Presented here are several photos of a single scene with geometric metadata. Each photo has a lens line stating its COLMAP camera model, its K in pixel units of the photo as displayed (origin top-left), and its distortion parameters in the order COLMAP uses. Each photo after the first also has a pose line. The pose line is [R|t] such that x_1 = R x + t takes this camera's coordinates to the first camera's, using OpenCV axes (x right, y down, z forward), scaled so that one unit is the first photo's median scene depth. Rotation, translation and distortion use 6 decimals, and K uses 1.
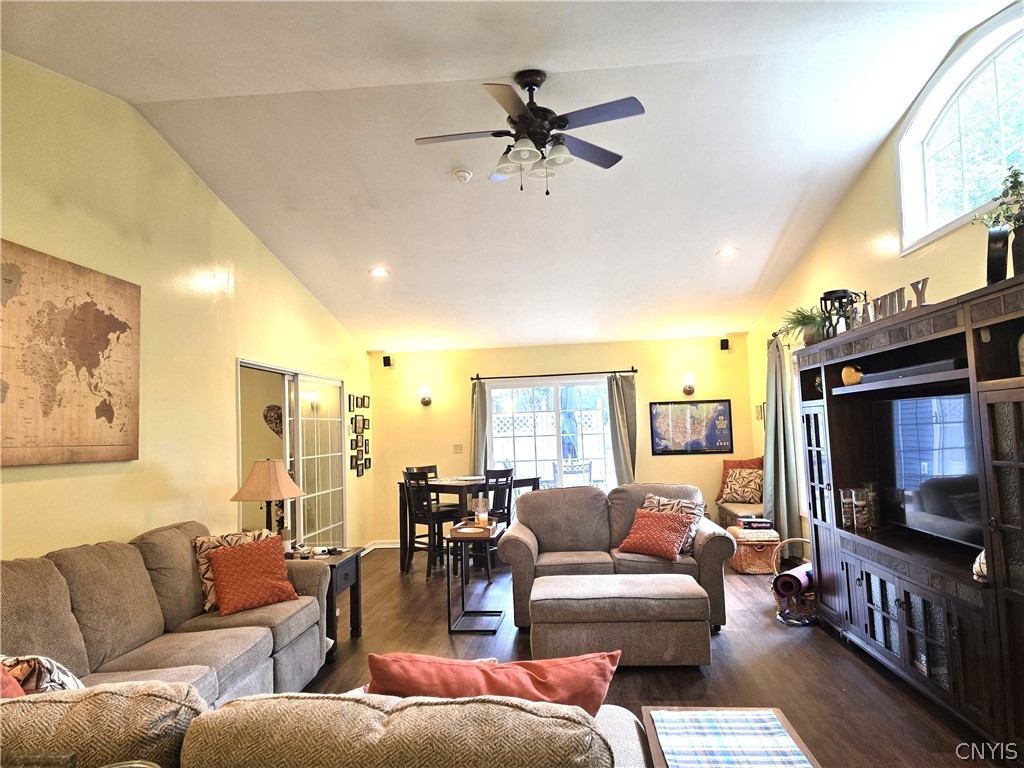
lens RADIAL K [[688.9, 0, 511.7], [0, 688.9, 380.9], [0, 0, 1]] dist [0.010844, 0.000199]
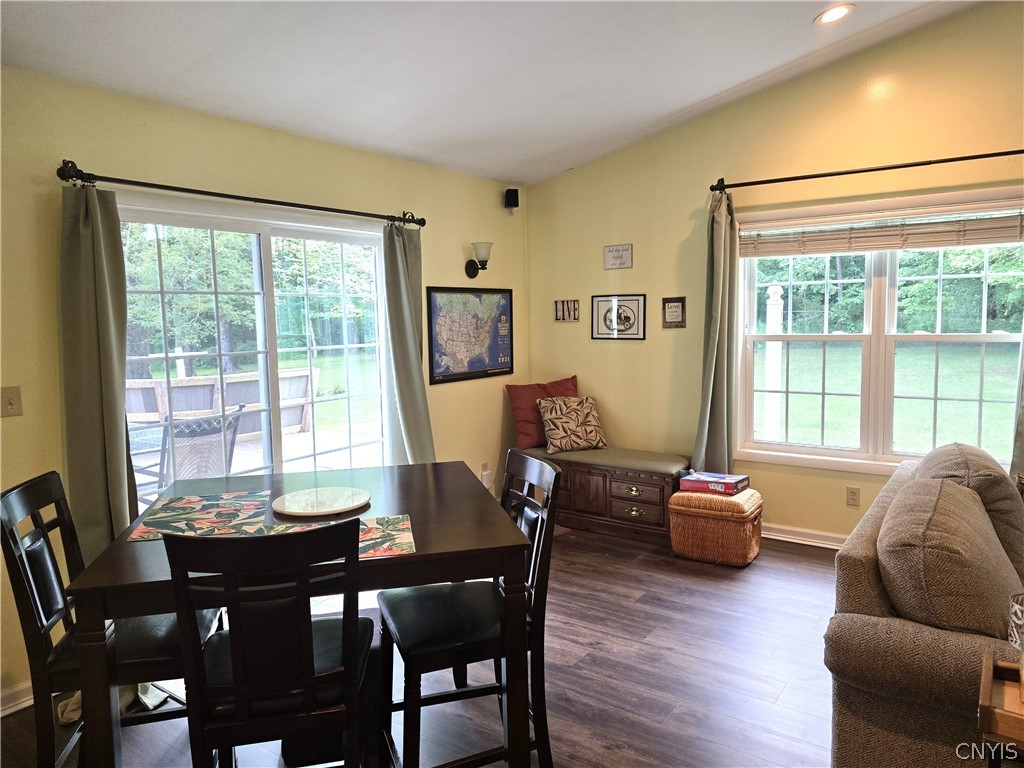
lens RADIAL K [[688.9, 0, 511.6], [0, 688.9, 390.5], [0, 0, 1]] dist [0.010844, 0.000199]
pose [[0.517001, -0.069462, 0.853162, -0.227602], [-0.053488, 0.992133, 0.113189, 0.047459], [-0.854312, -0.104152, 0.509218, 0.669570]]
